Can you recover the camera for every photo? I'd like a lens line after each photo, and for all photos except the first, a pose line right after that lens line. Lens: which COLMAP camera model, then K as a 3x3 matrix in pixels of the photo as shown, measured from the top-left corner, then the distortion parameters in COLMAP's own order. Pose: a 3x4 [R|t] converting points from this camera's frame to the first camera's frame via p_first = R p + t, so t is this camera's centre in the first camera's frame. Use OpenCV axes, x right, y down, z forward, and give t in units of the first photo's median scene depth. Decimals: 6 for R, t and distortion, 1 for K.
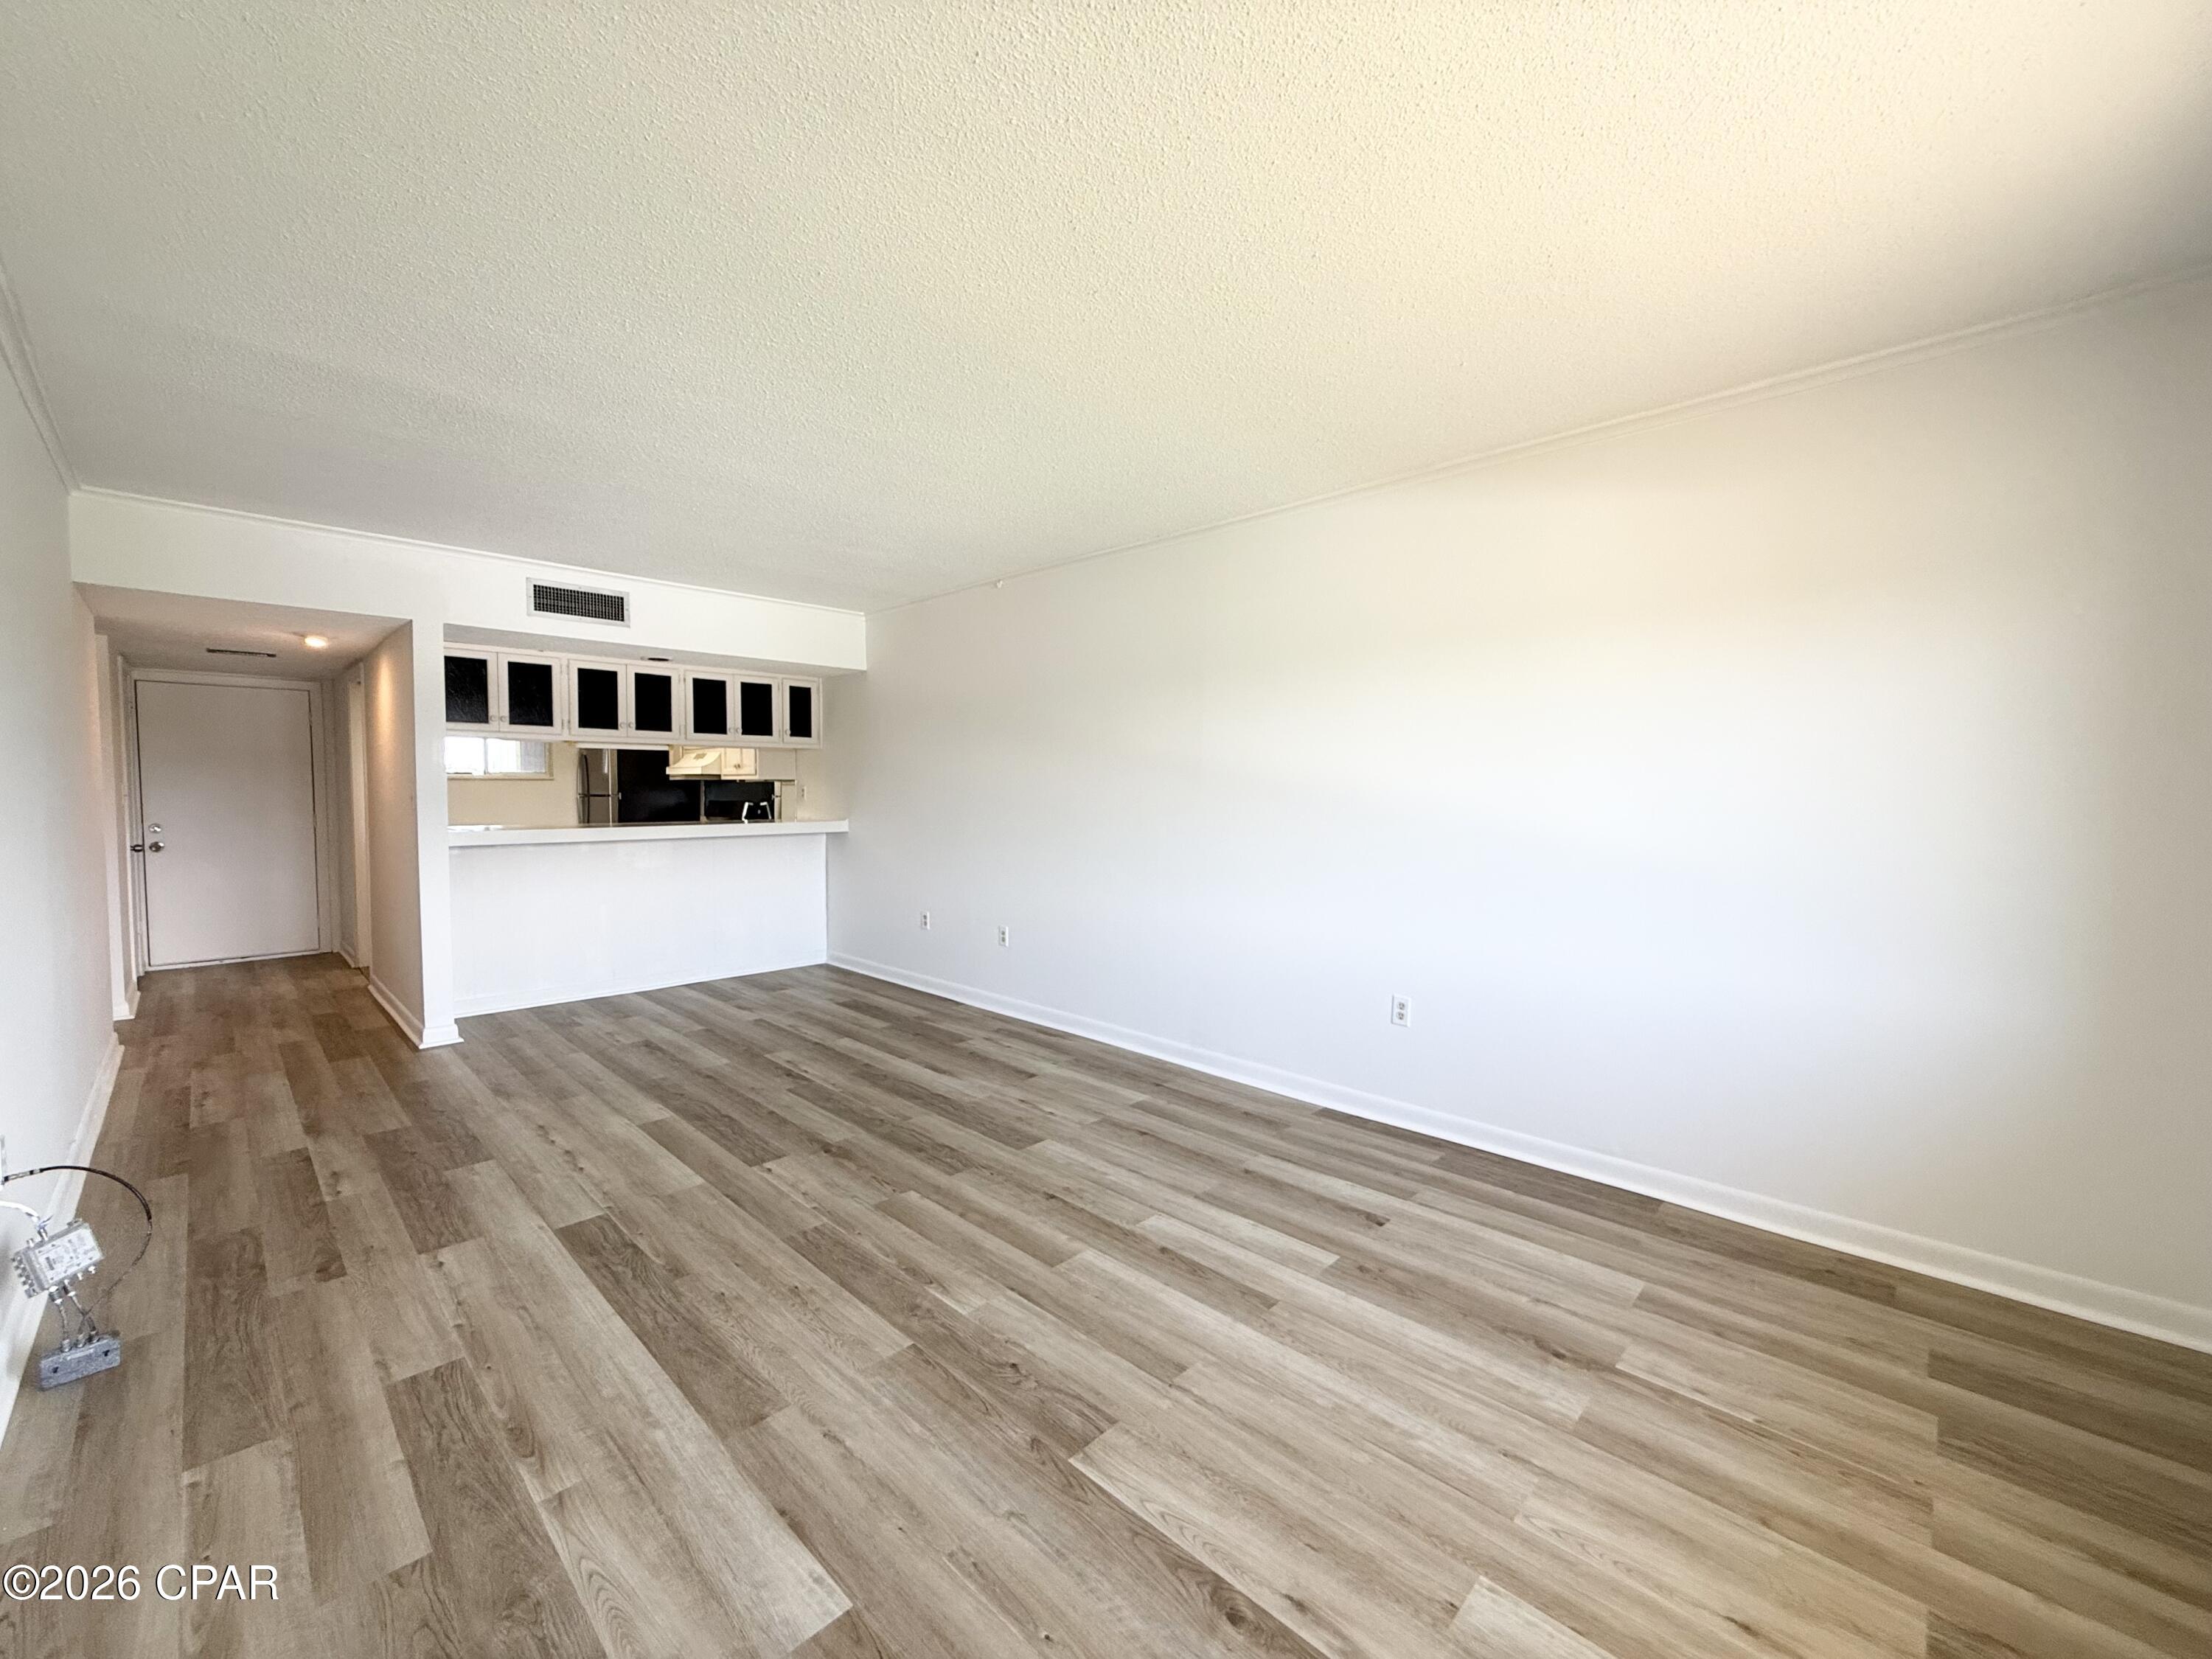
lens RADIAL K [[880.3, 0, 1098.2], [0, 880.3, 837.3], [0, 0, 1]] dist [-0.001141, 0.000853]
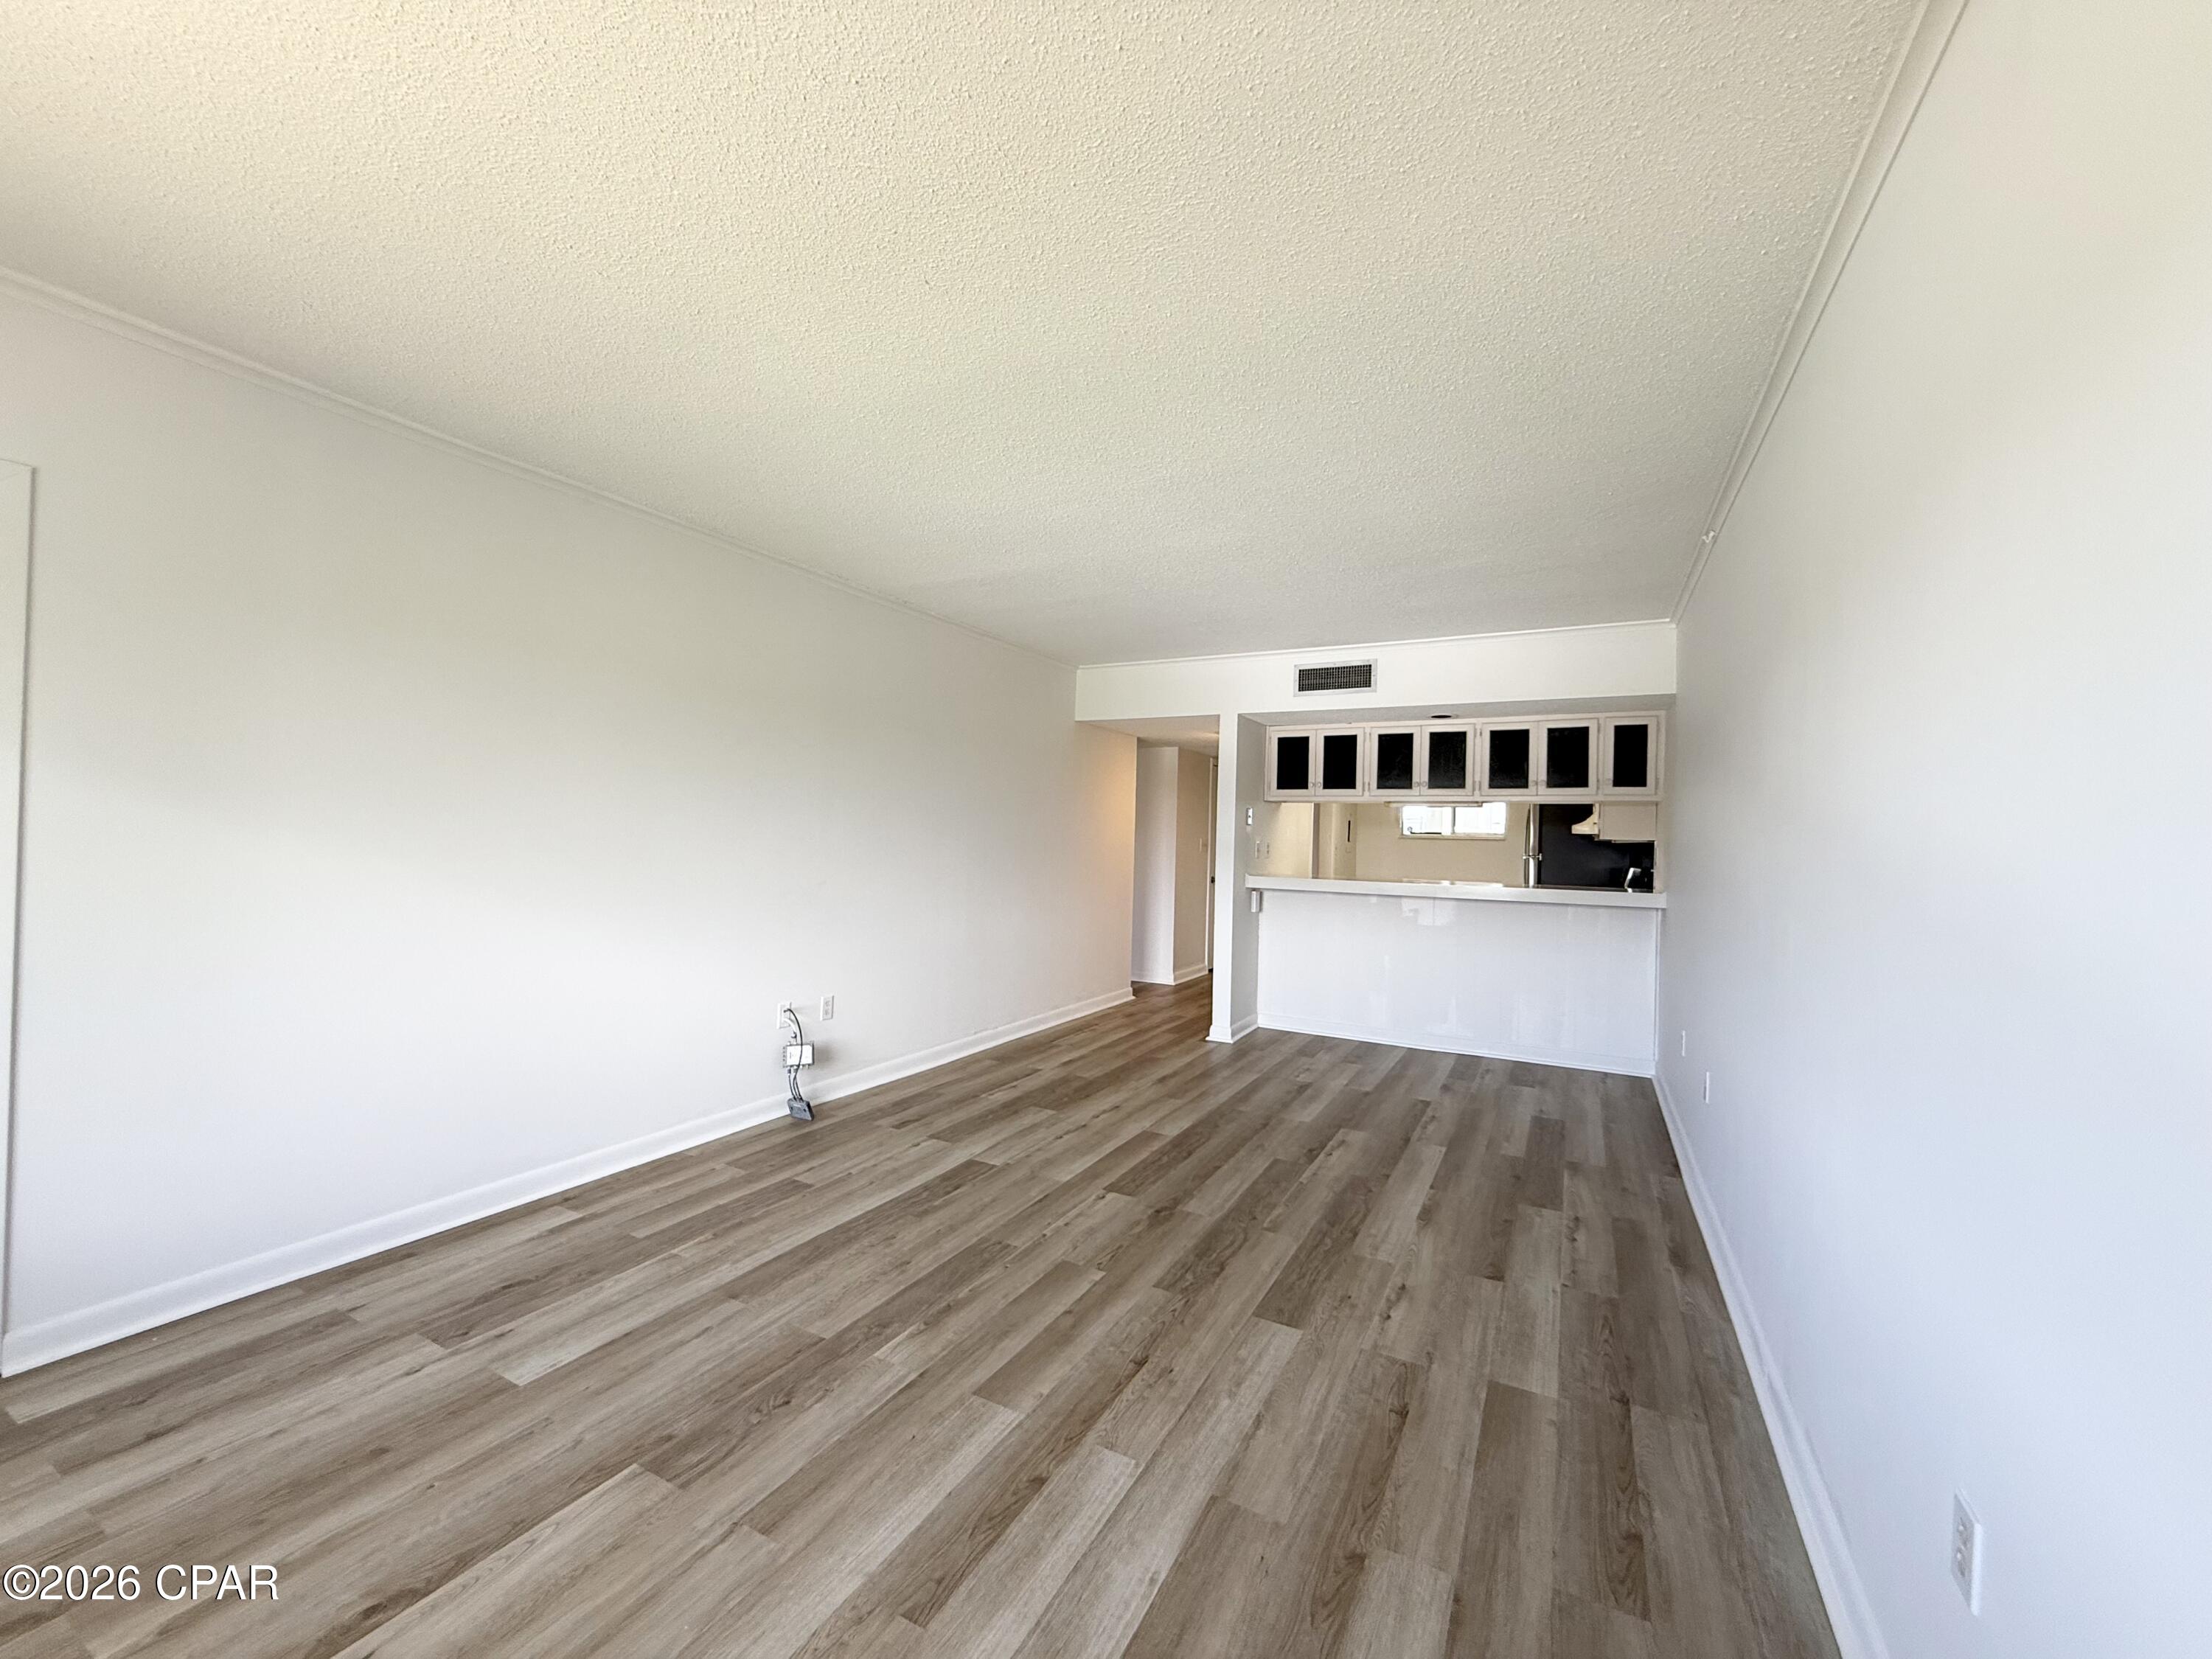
lens RADIAL K [[880.3, 0, 1099.5], [0, 880.3, 836.4], [0, 0, 1]] dist [-0.001141, 0.000853]
pose [[0.275456, 0.002445, -0.961311, 0.594724], [-0.076752, 0.996860, -0.019457, -0.031091], [0.958245, 0.079142, 0.274779, 0.625851]]
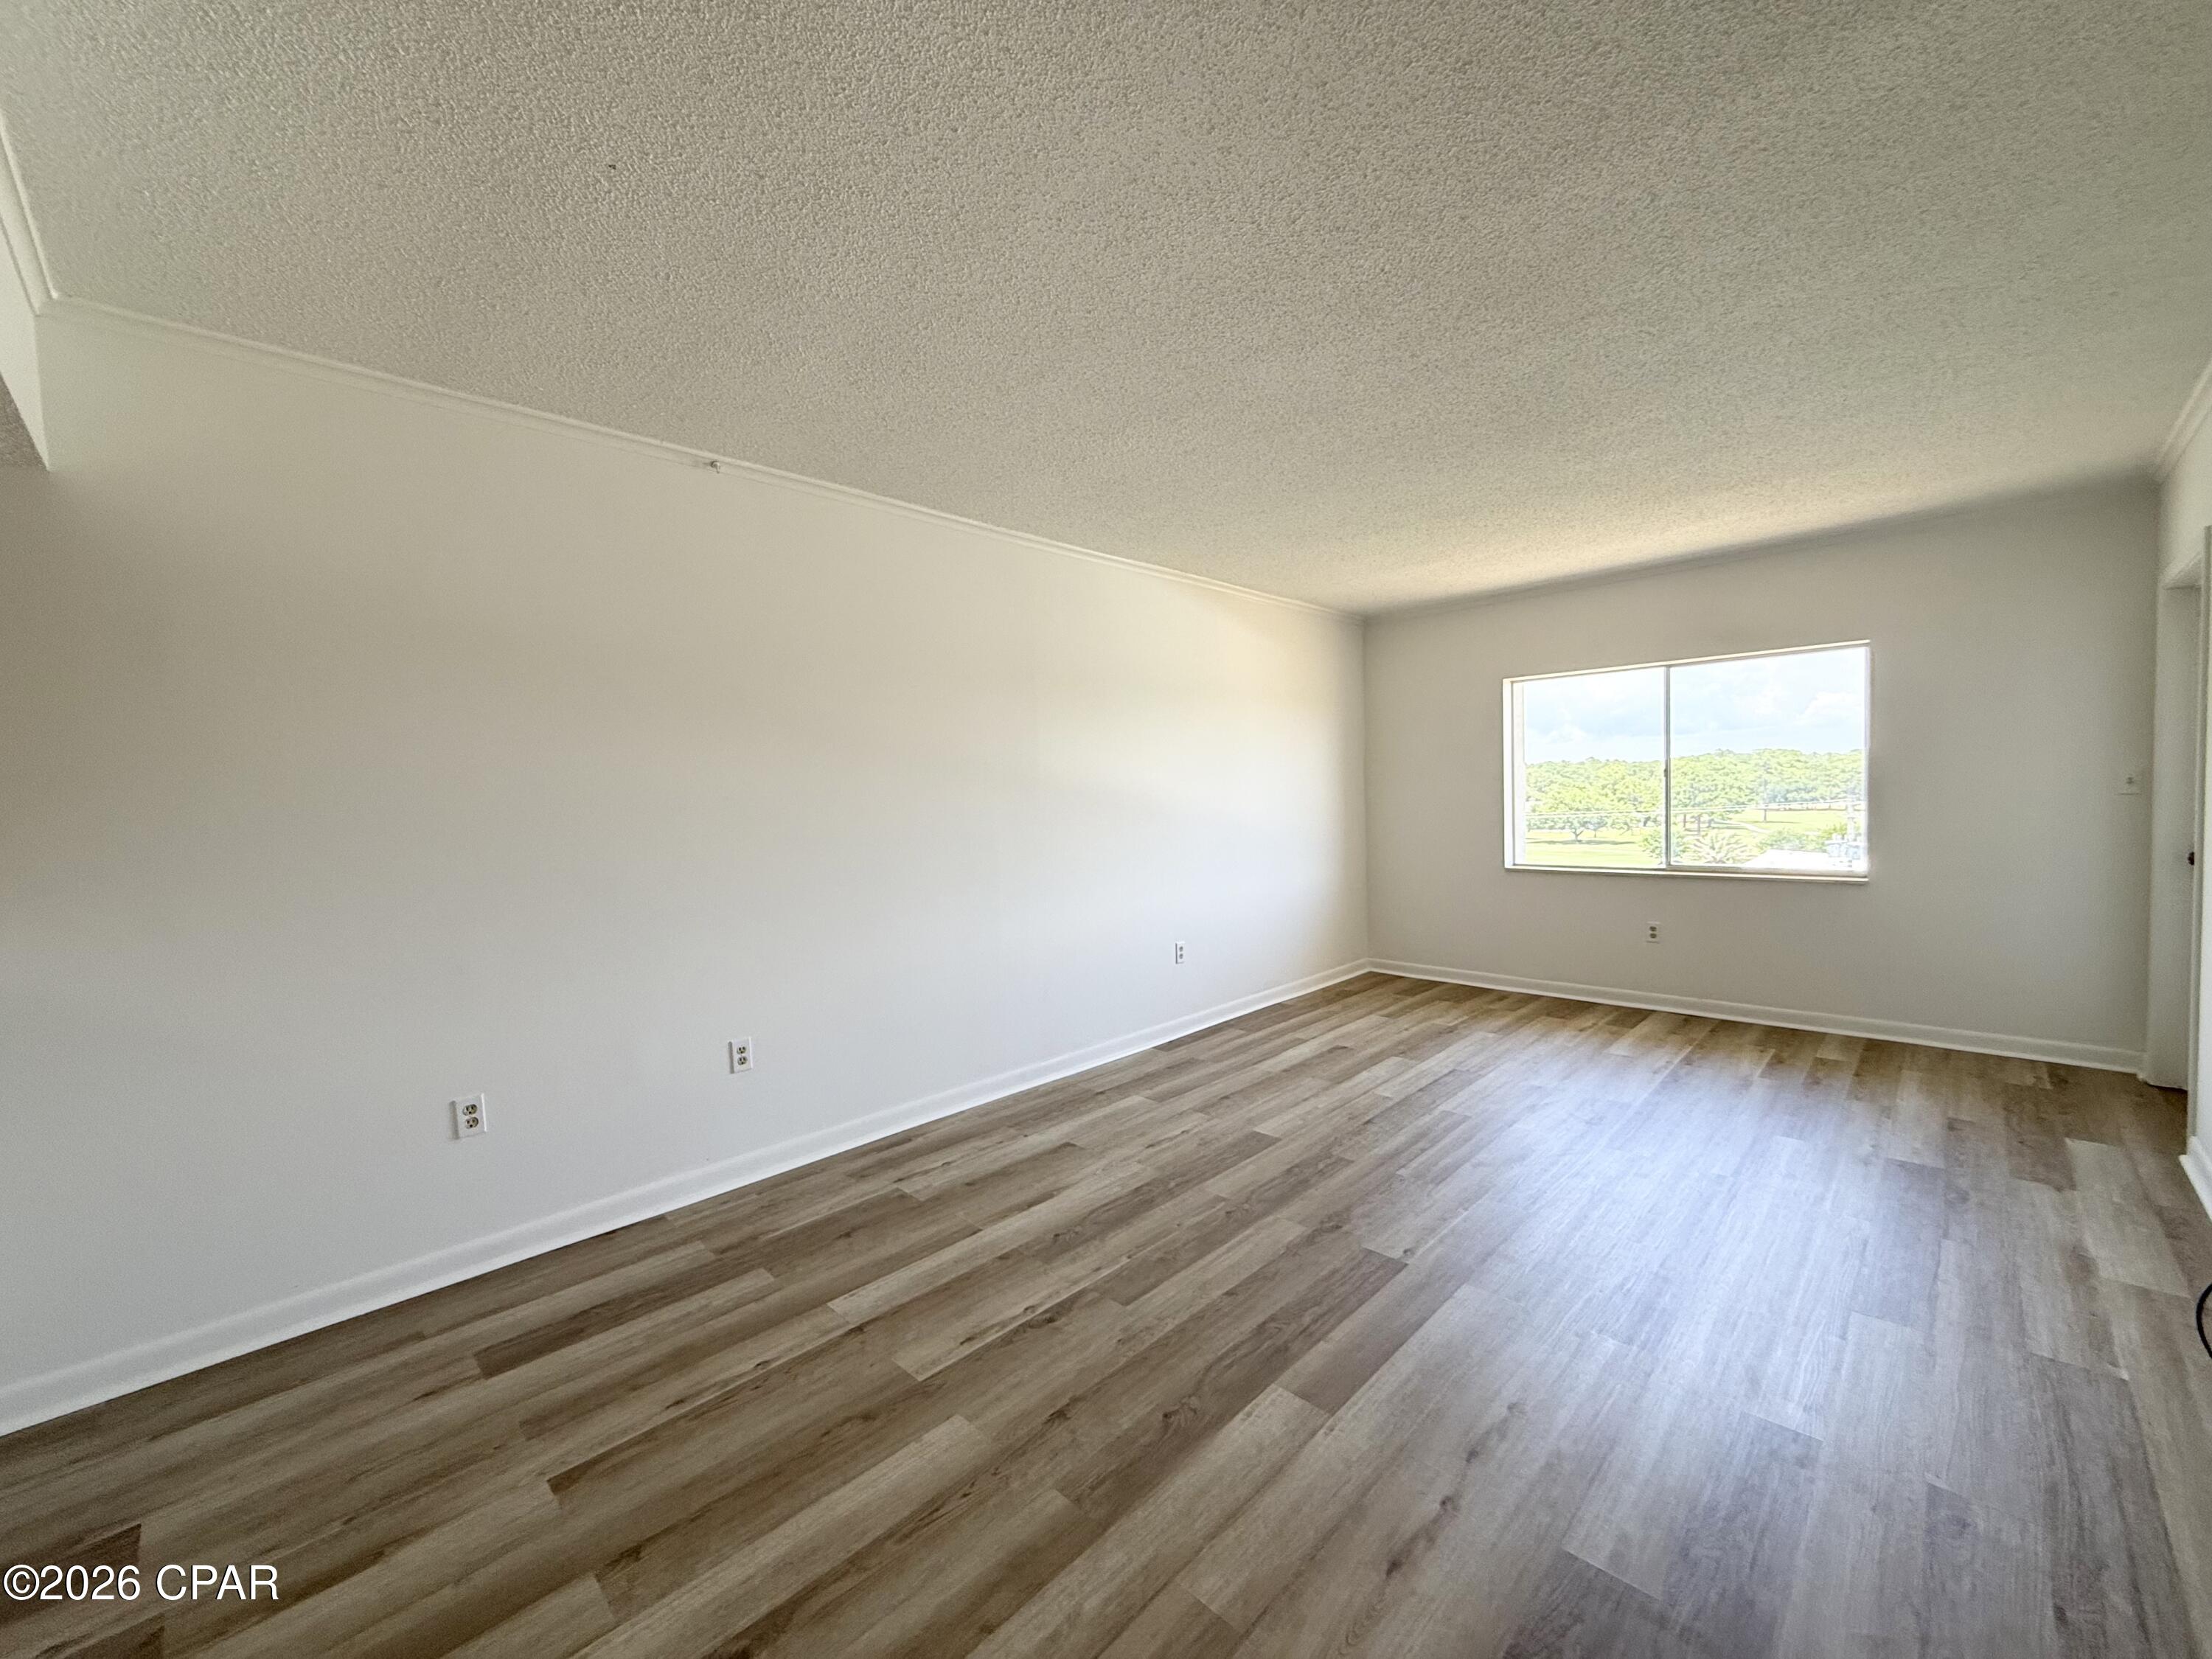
lens RADIAL K [[880.3, 0, 1103.4], [0, 880.3, 832.2], [0, 0, 1]] dist [-0.001141, 0.000853]
pose [[0.000768, -0.049407, 0.998778, -1.106567], [0.081821, 0.995433, 0.049178, -0.077060], [-0.996647, 0.081683, 0.004807, 1.164317]]
